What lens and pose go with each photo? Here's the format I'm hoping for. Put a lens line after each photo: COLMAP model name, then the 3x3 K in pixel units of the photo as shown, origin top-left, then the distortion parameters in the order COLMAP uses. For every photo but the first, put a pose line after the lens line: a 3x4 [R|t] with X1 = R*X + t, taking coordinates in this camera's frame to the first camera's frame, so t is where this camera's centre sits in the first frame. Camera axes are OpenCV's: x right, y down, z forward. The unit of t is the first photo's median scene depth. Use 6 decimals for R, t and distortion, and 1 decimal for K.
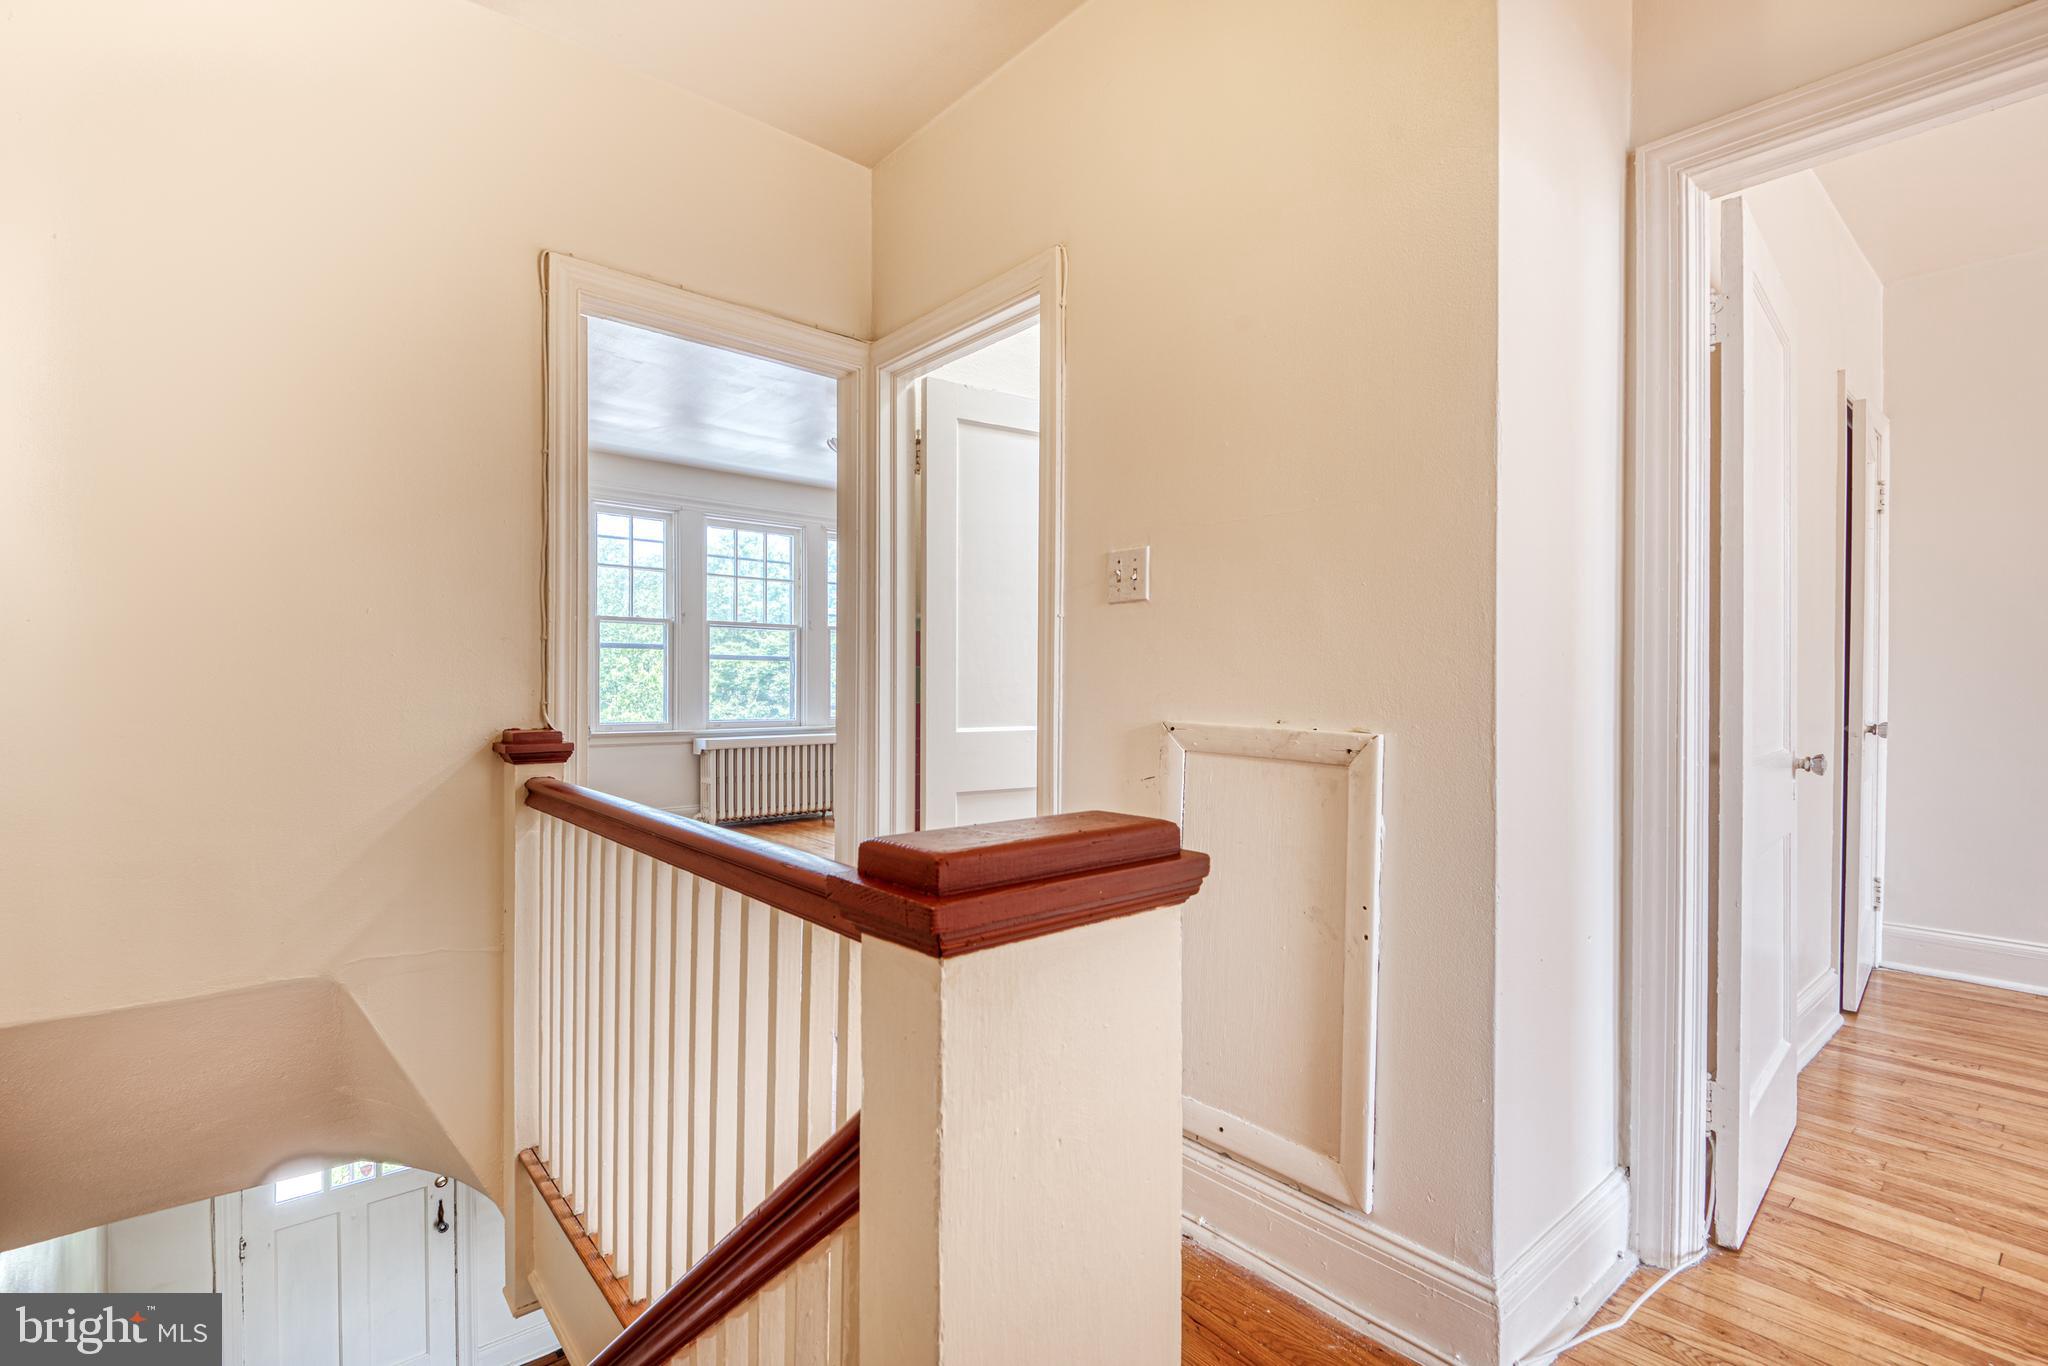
lens RADIAL K [[921.3, 0, 1031.2], [0, 921.3, 689.8], [0, 0, 1]] dist [-0.007241, -0.000401]
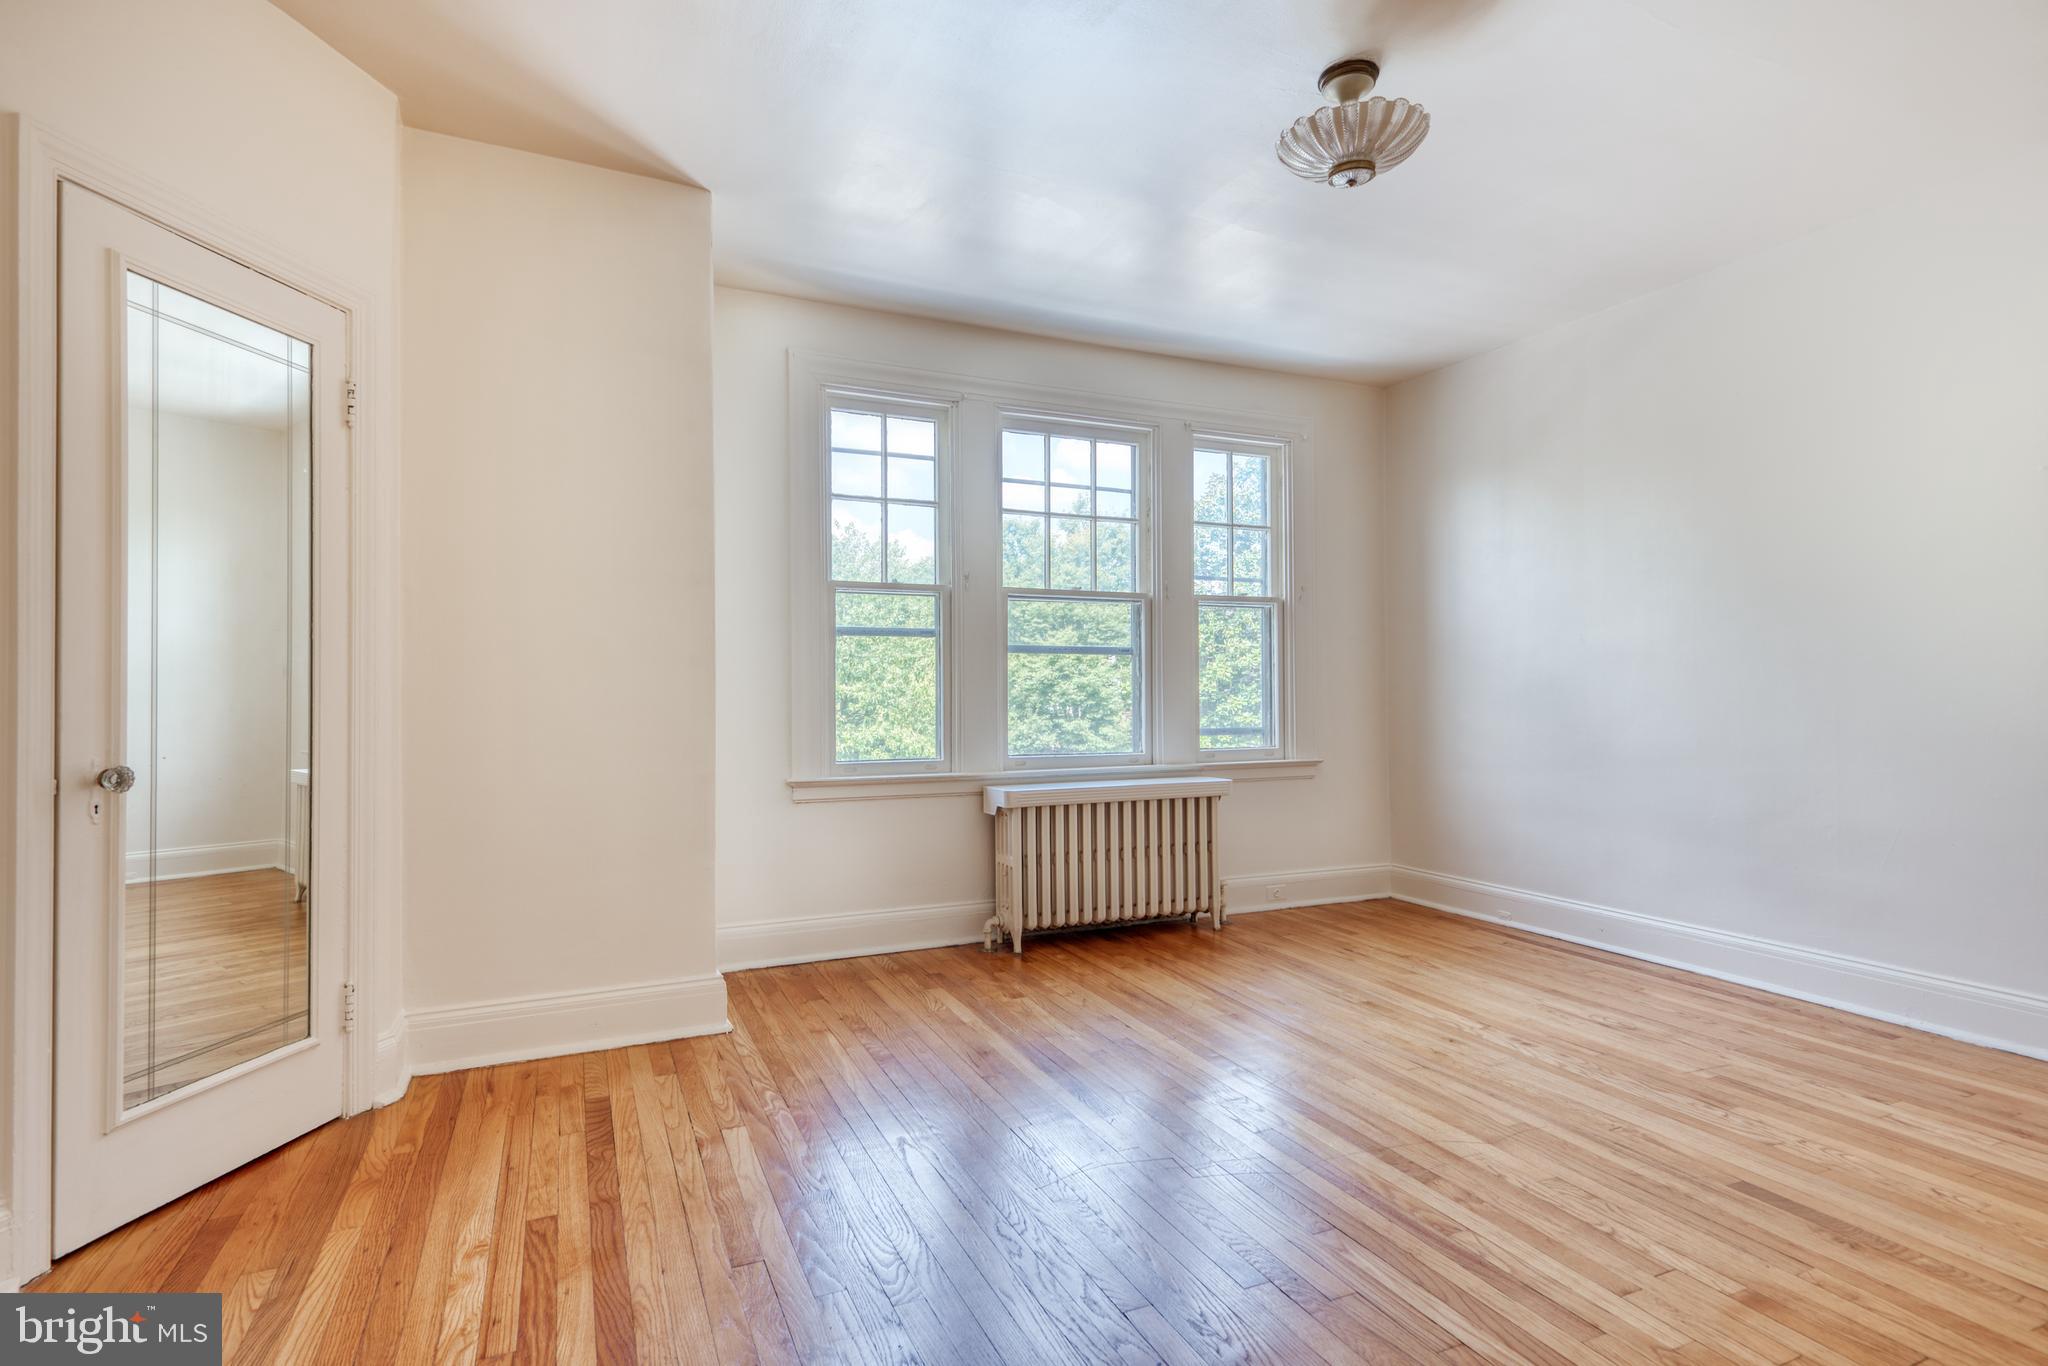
lens RADIAL K [[1023.4, 0, 1021.7], [0, 1023.4, 669.9], [0, 0, 1]] dist [0.035283, -0.015930]
pose [[0.955983, -0.017710, -0.292886, -0.146665], [0.008868, 0.999465, -0.031489, -0.001163], [0.293287, 0.027506, 0.955629, 0.369405]]
